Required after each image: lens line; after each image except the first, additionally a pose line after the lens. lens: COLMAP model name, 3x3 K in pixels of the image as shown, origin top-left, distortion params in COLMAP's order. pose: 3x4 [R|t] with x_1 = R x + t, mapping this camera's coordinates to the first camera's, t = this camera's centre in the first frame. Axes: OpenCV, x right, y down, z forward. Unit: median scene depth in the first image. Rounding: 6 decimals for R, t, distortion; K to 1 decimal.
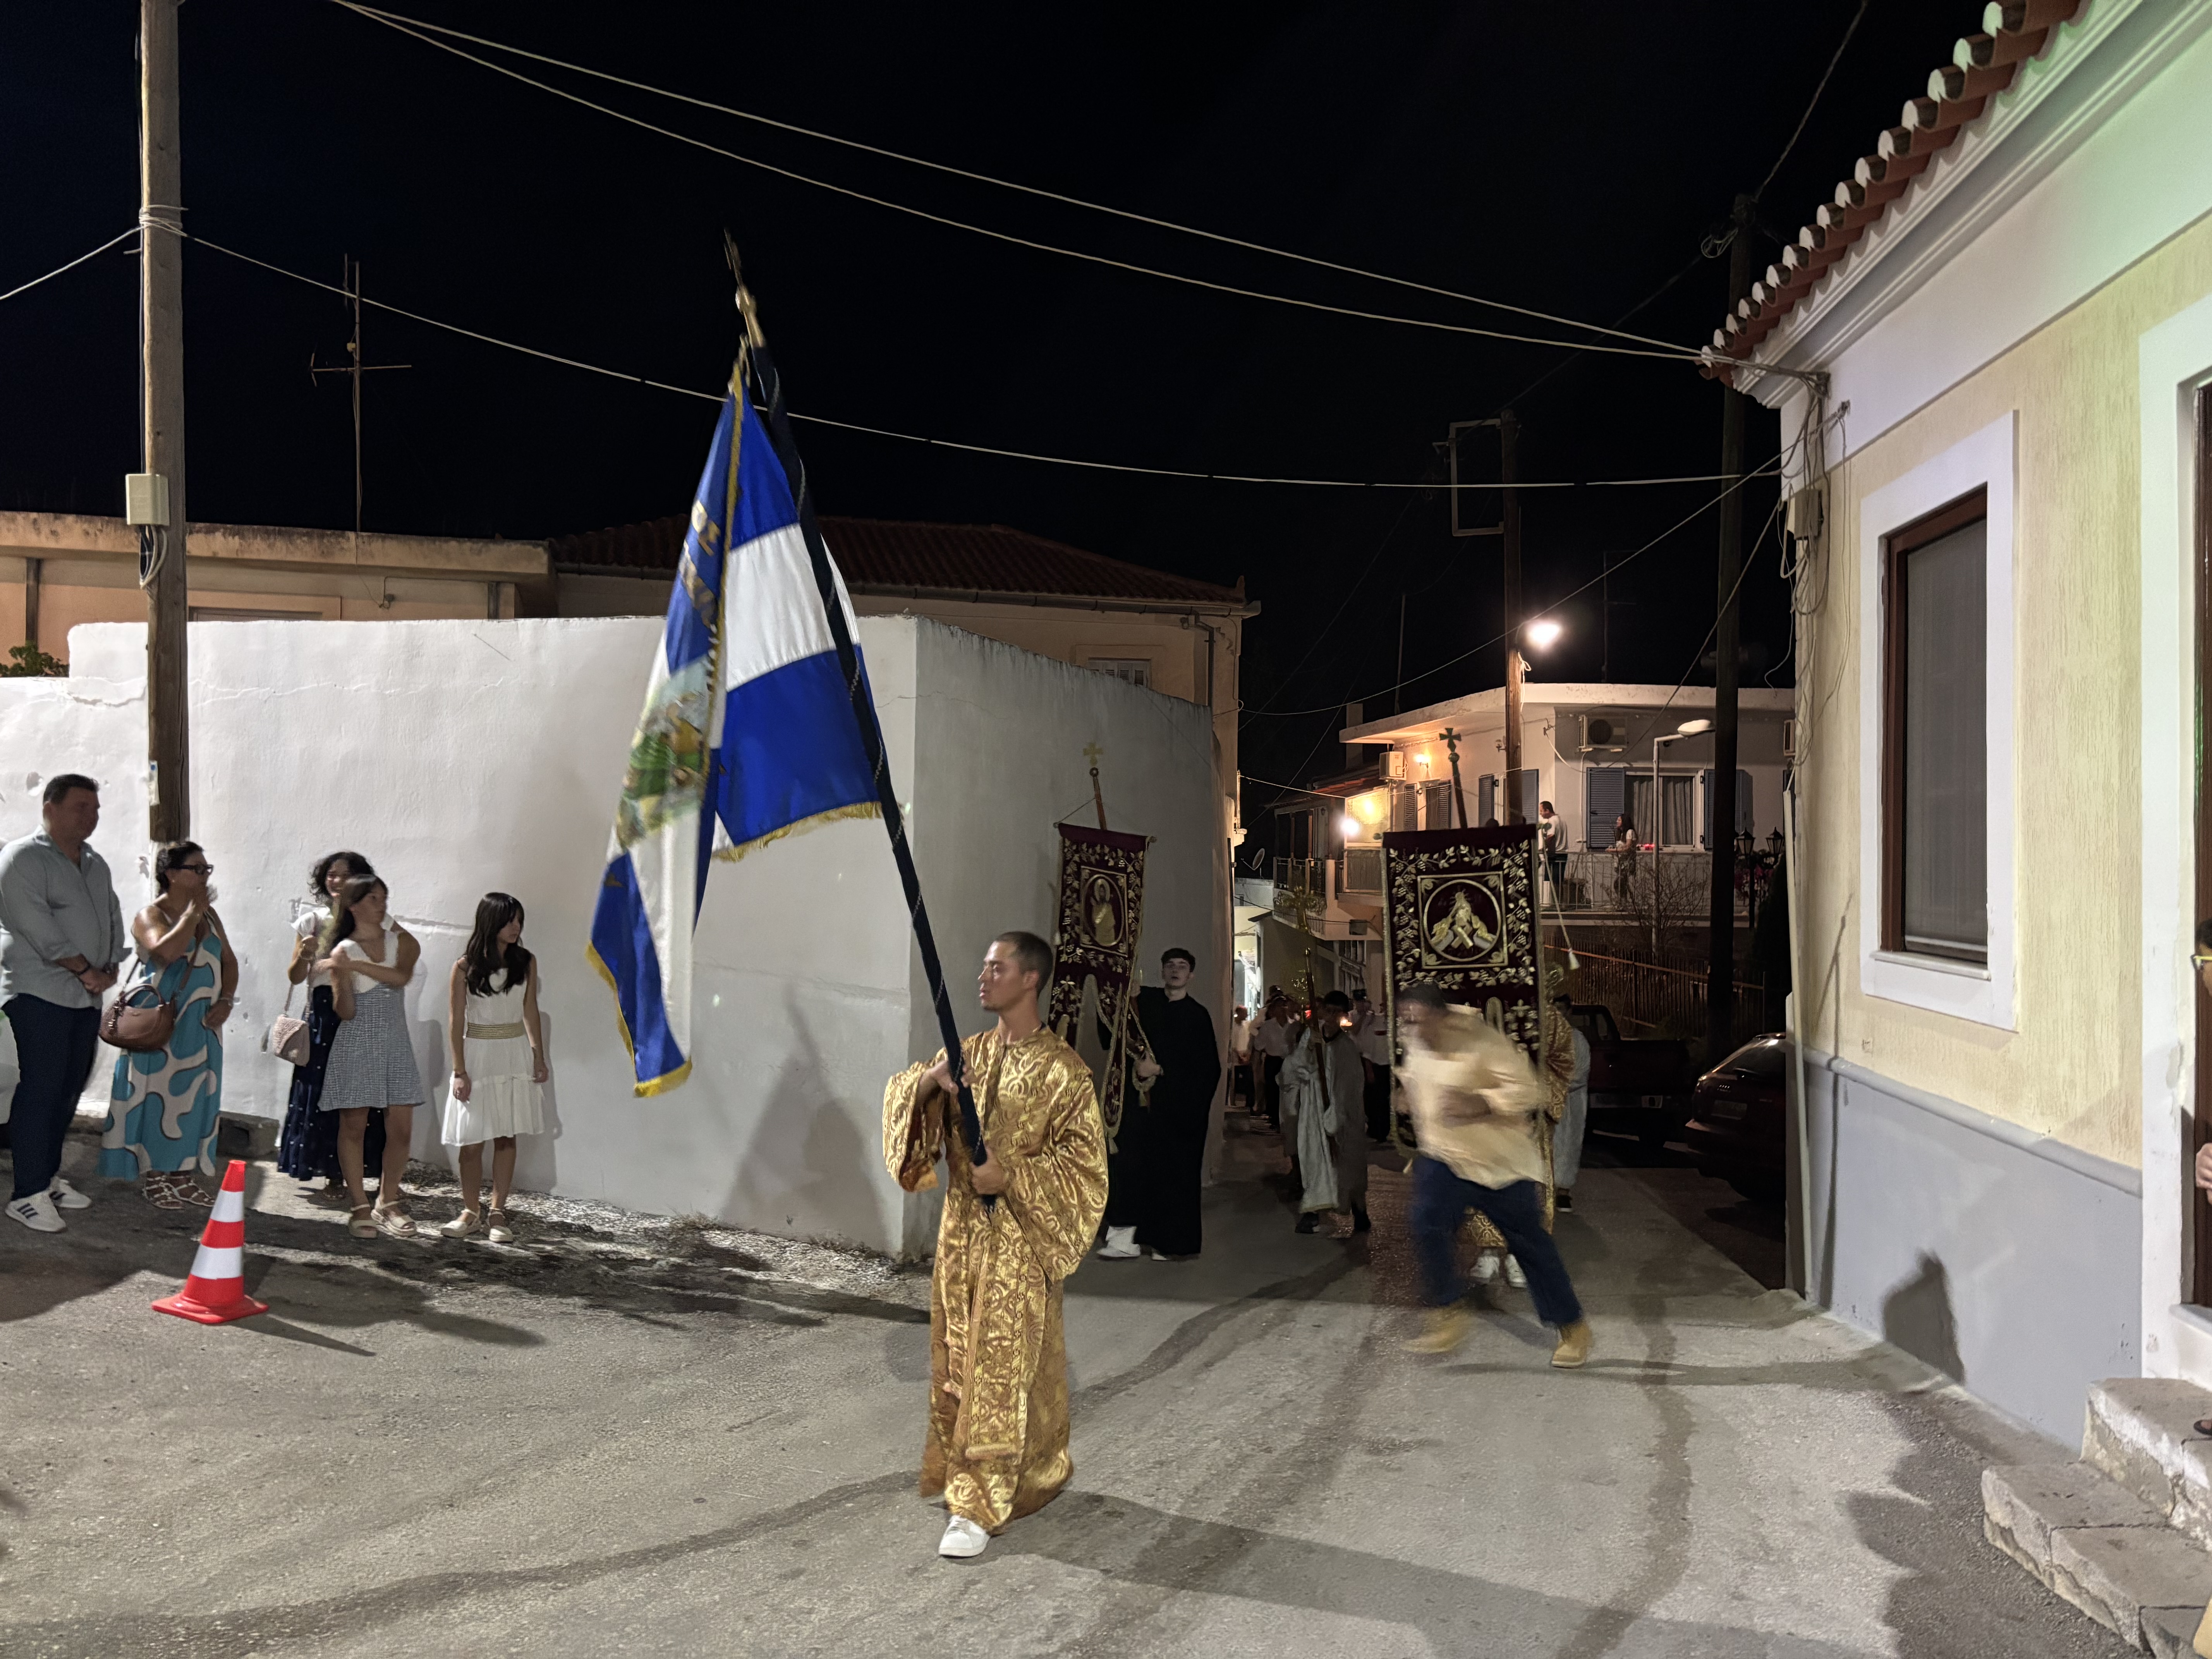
lens RADIAL K [[1629.1, 0, 1124.9], [0, 1629.1, 837.1], [0, 0, 1]] dist [0.043067, -0.048510]
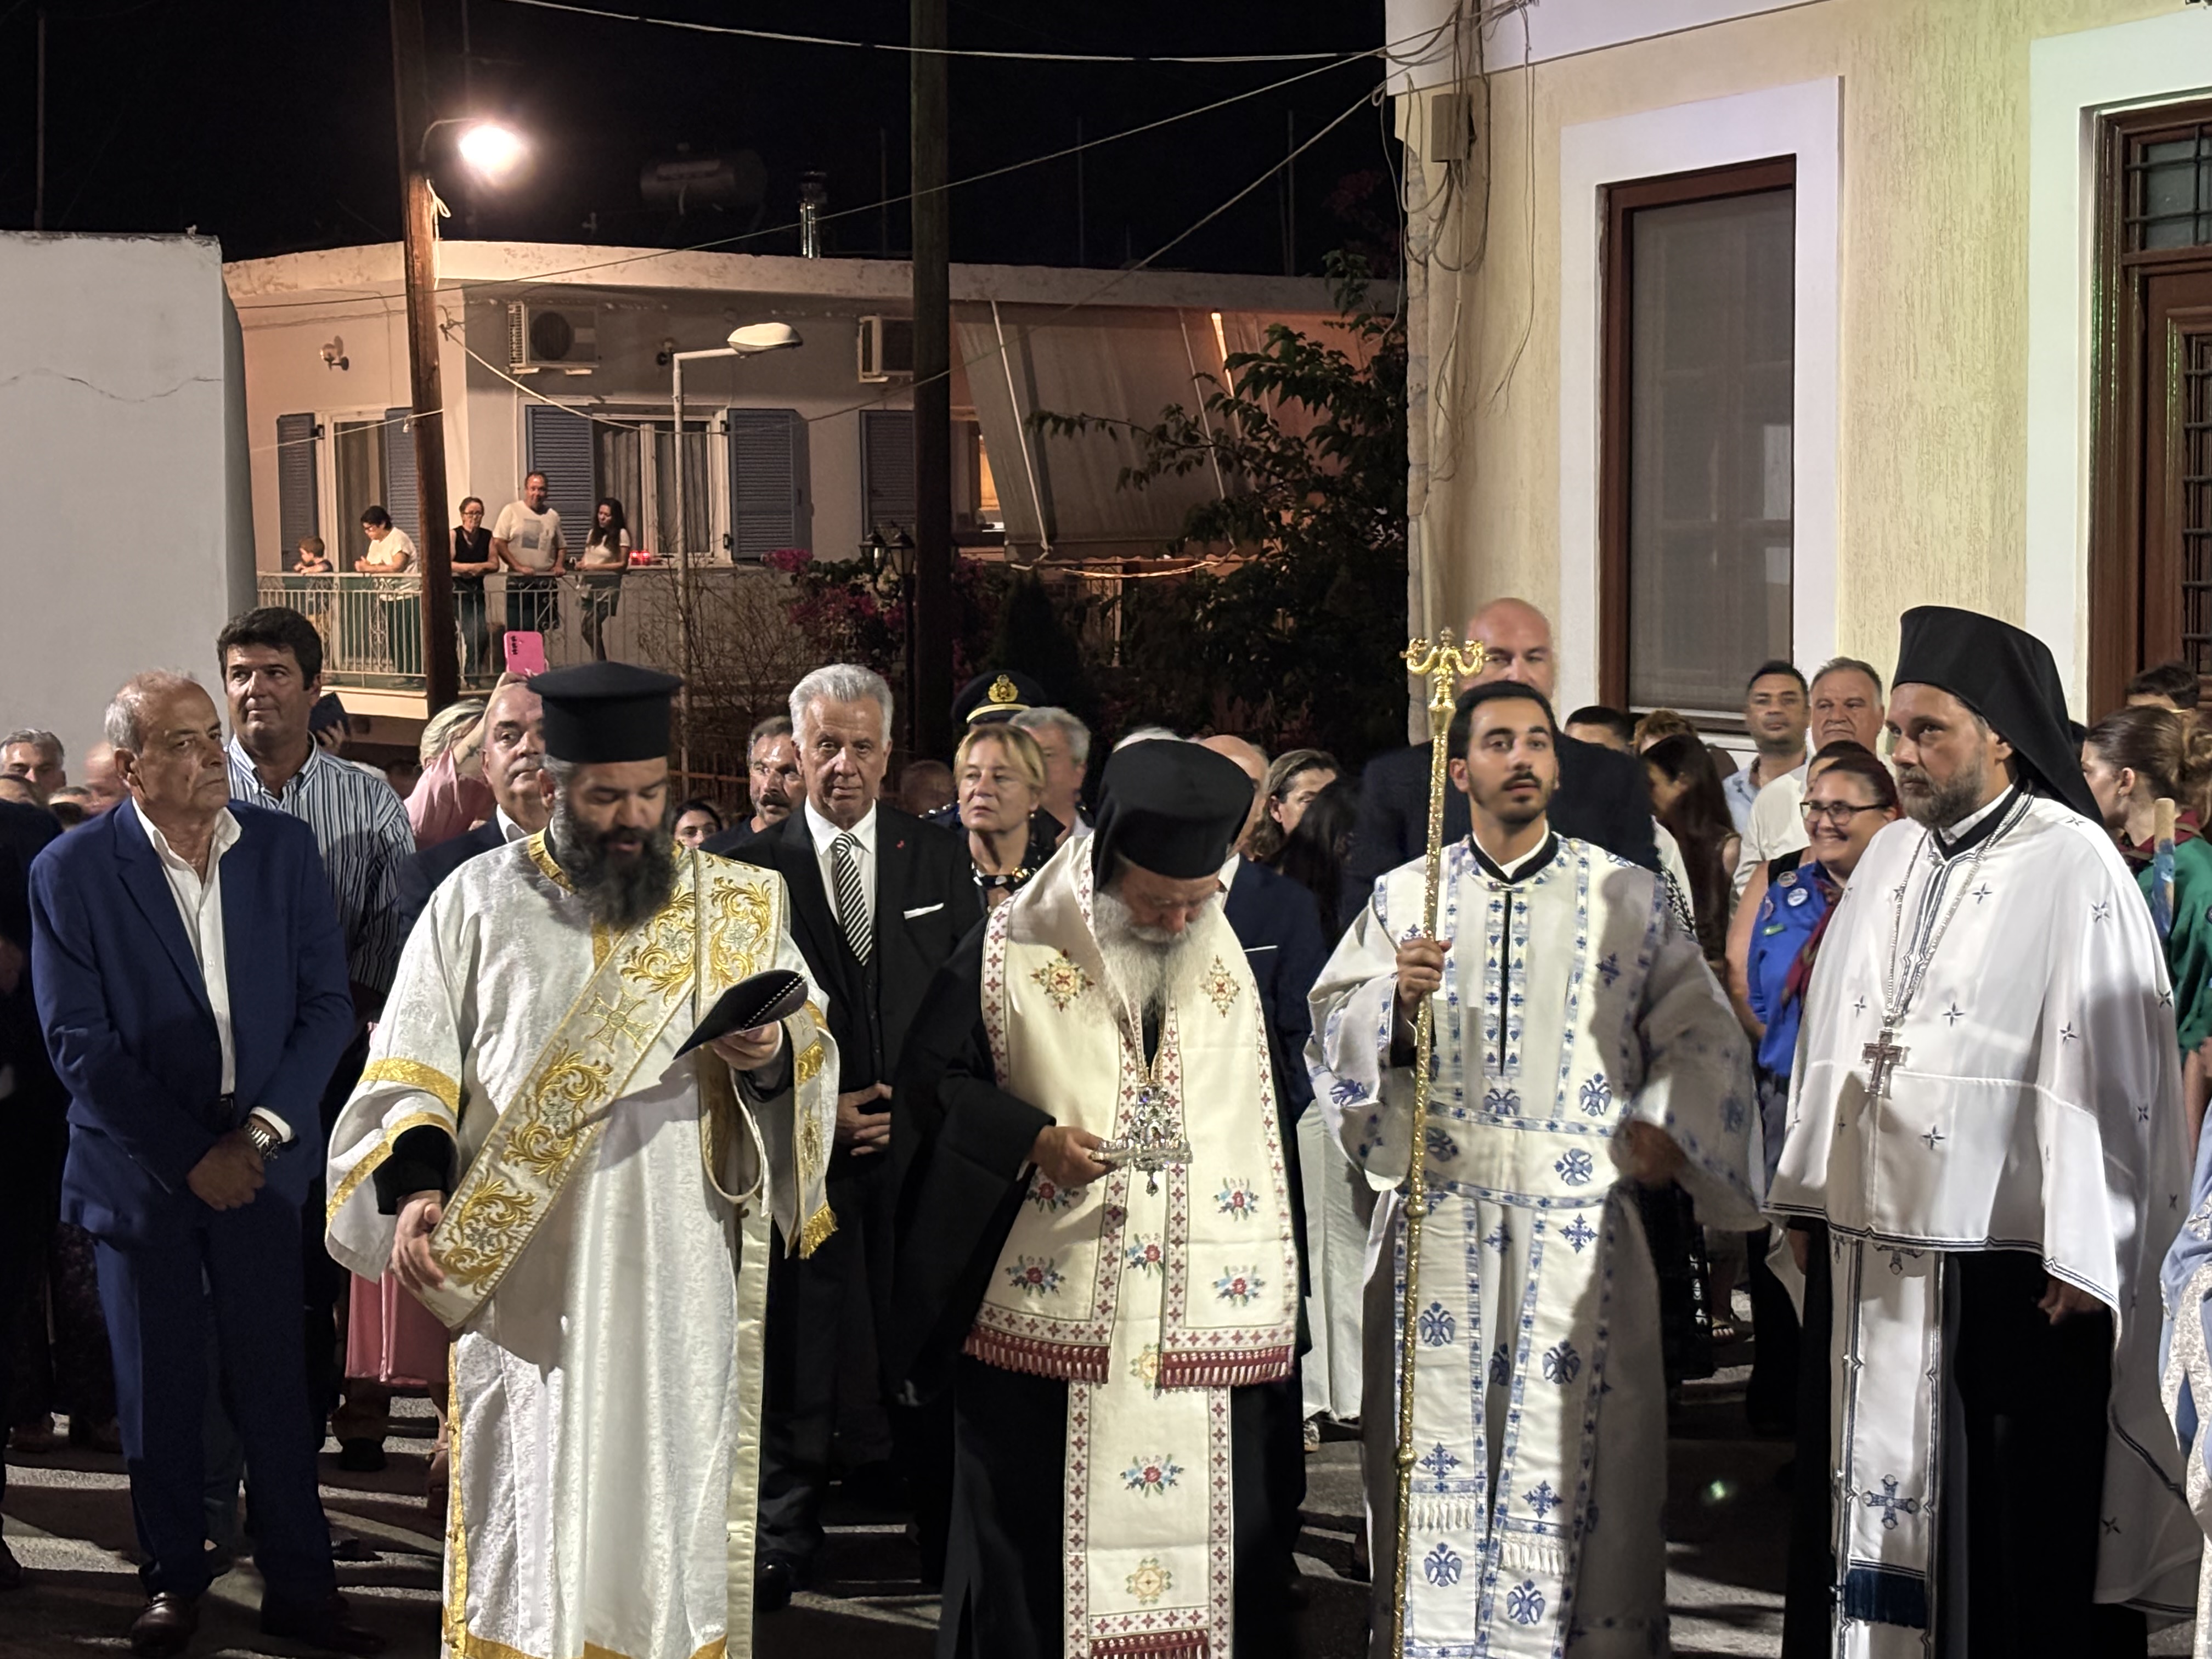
lens RADIAL K [[3925.2, 0, 1053.2], [0, 3925.2, 879.7], [0, 0, 1]] dist [0.162380, 0.000000]
pose [[0.848869, -0.069856, 0.523966, -0.755283], [0.019425, 0.994682, 0.101141, -0.053853], [-0.528245, -0.075677, 0.845713, -0.455703]]
